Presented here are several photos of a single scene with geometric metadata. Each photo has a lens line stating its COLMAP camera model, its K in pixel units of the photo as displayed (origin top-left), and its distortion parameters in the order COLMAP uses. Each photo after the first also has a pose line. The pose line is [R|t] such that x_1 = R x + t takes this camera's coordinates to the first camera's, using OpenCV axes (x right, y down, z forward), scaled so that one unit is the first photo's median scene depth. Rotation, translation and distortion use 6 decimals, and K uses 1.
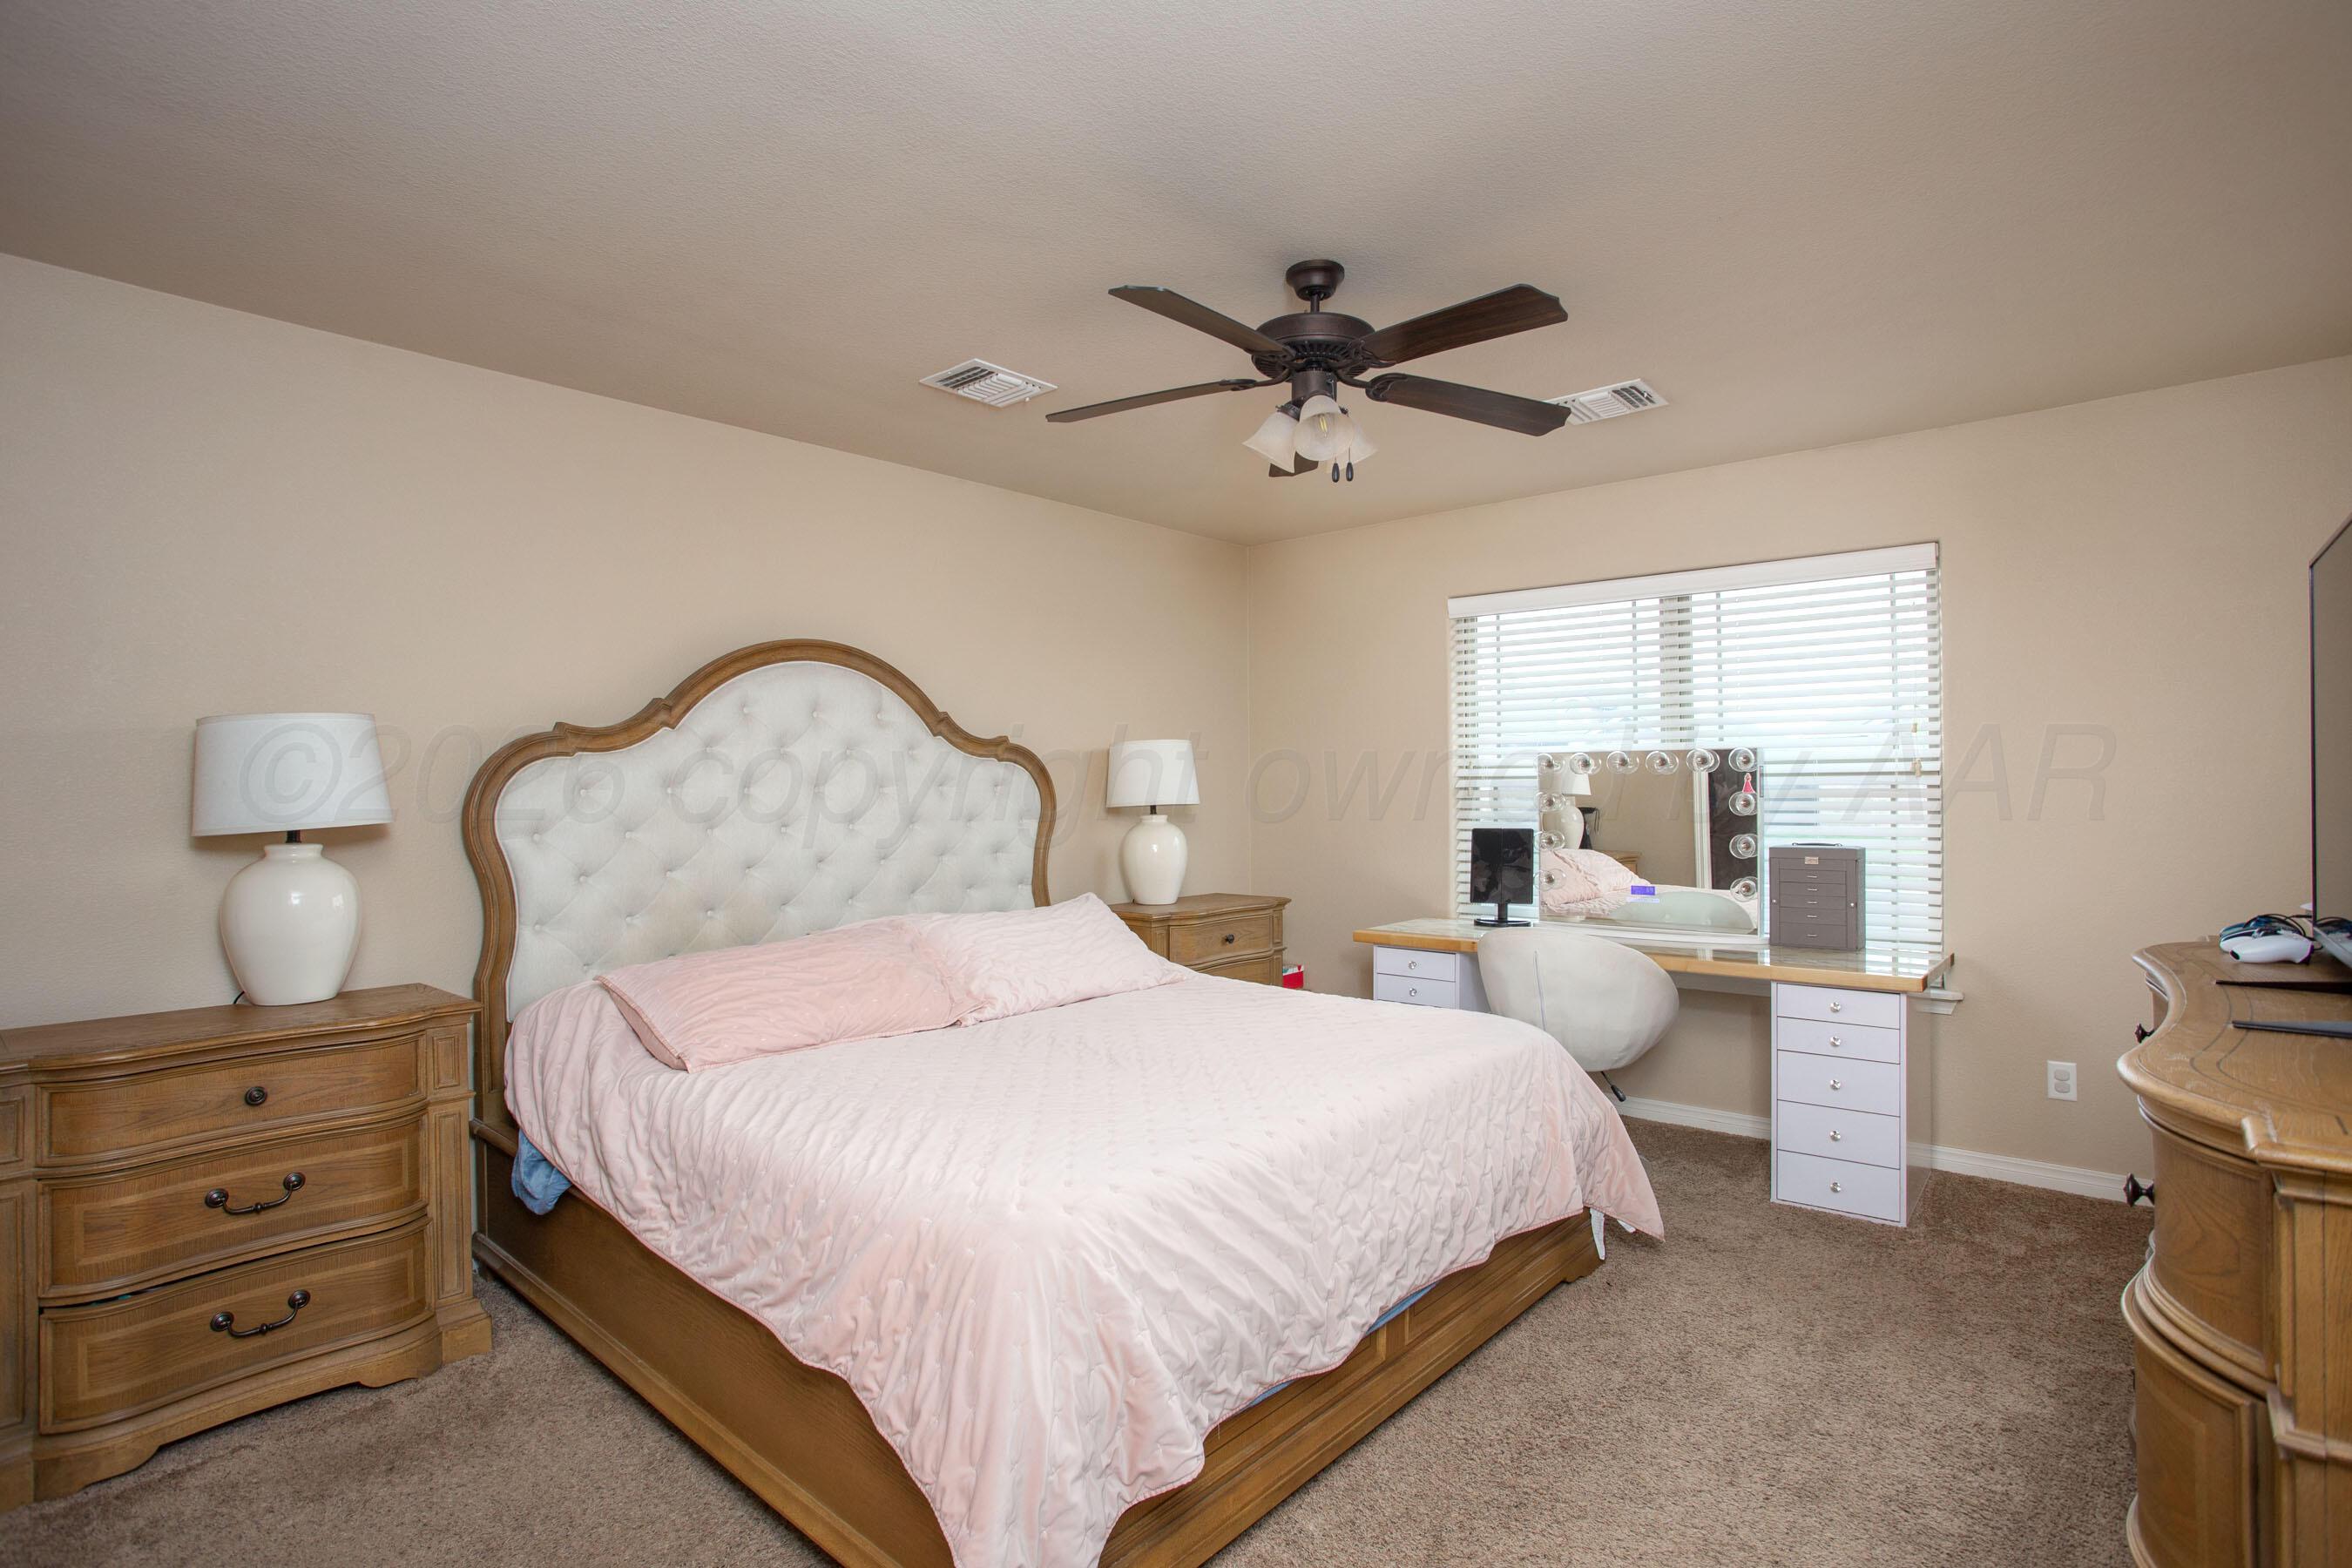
lens RADIAL K [[1184.4, 0, 1170.8], [0, 1184.4, 803.7], [0, 0, 1]] dist [-0.002128, 0.000059]
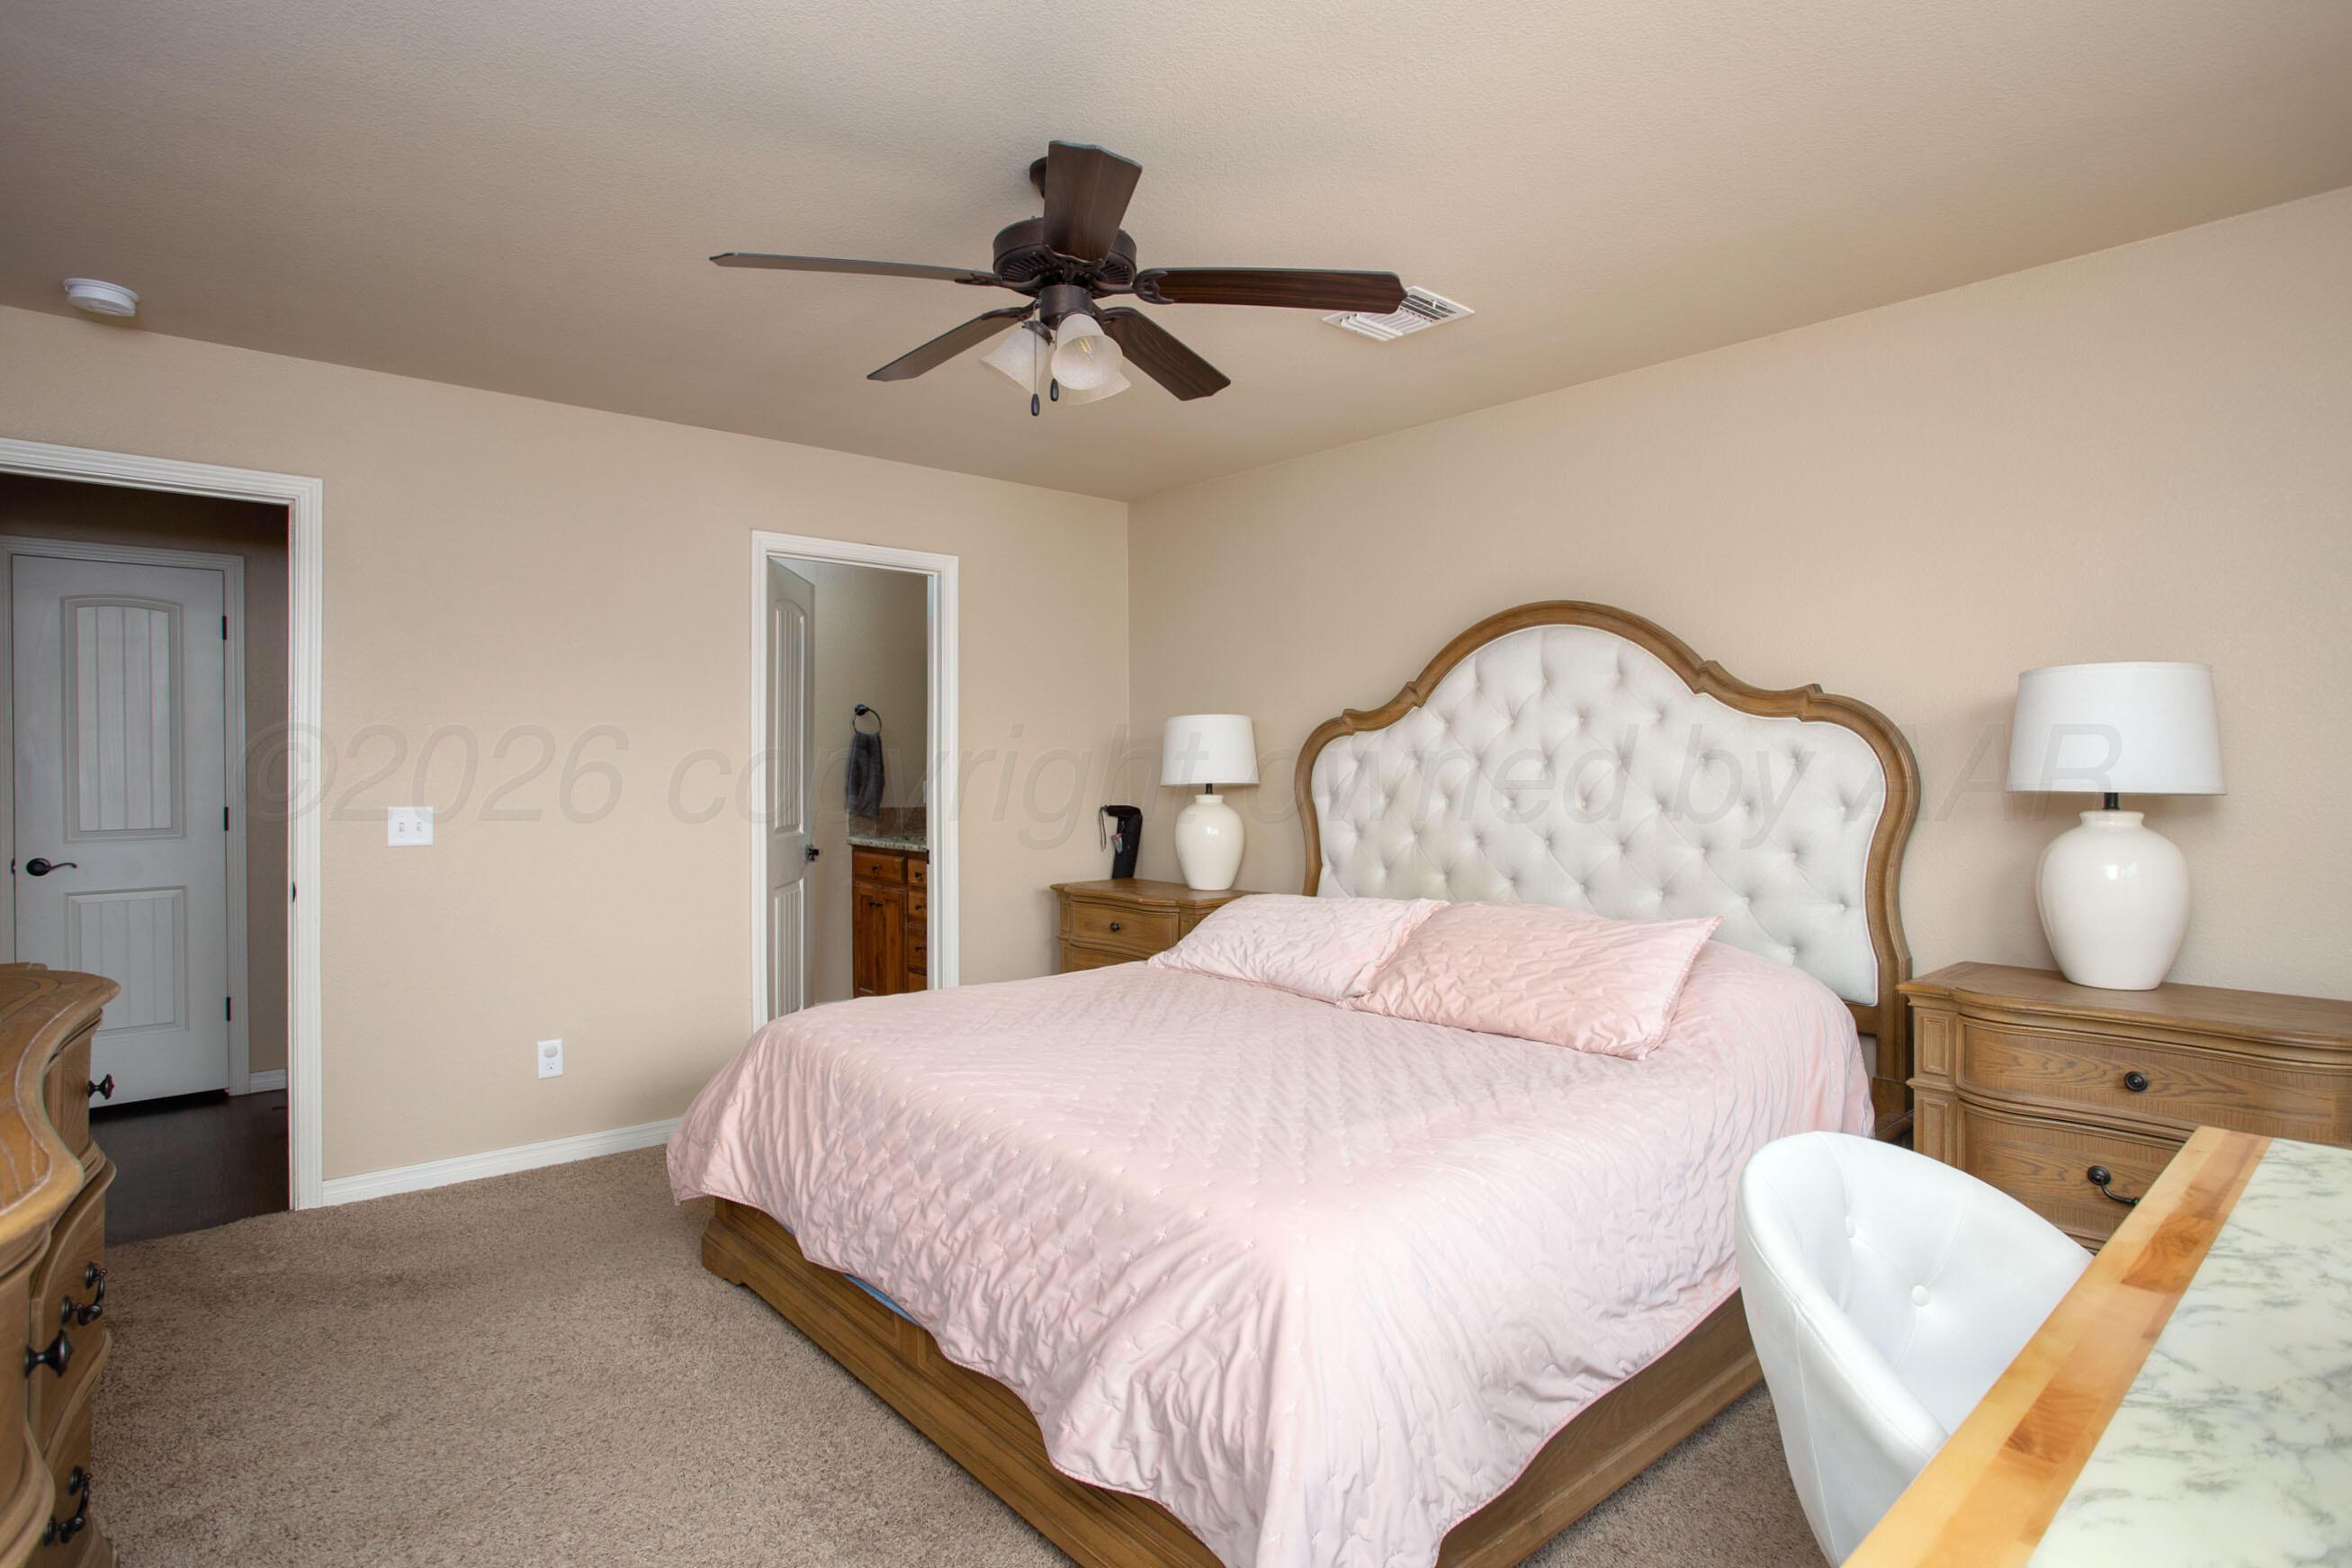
lens RADIAL K [[1232.8, 0, 1165.9], [0, 1232.8, 775.0], [0, 0, 1]] dist [-0.001072, 0.000011]
pose [[-0.119891, 0.016887, -0.992643, 0.648178], [-0.006113, 0.999824, 0.017748, -0.015269], [0.992768, 0.008196, -0.119767, 0.747095]]
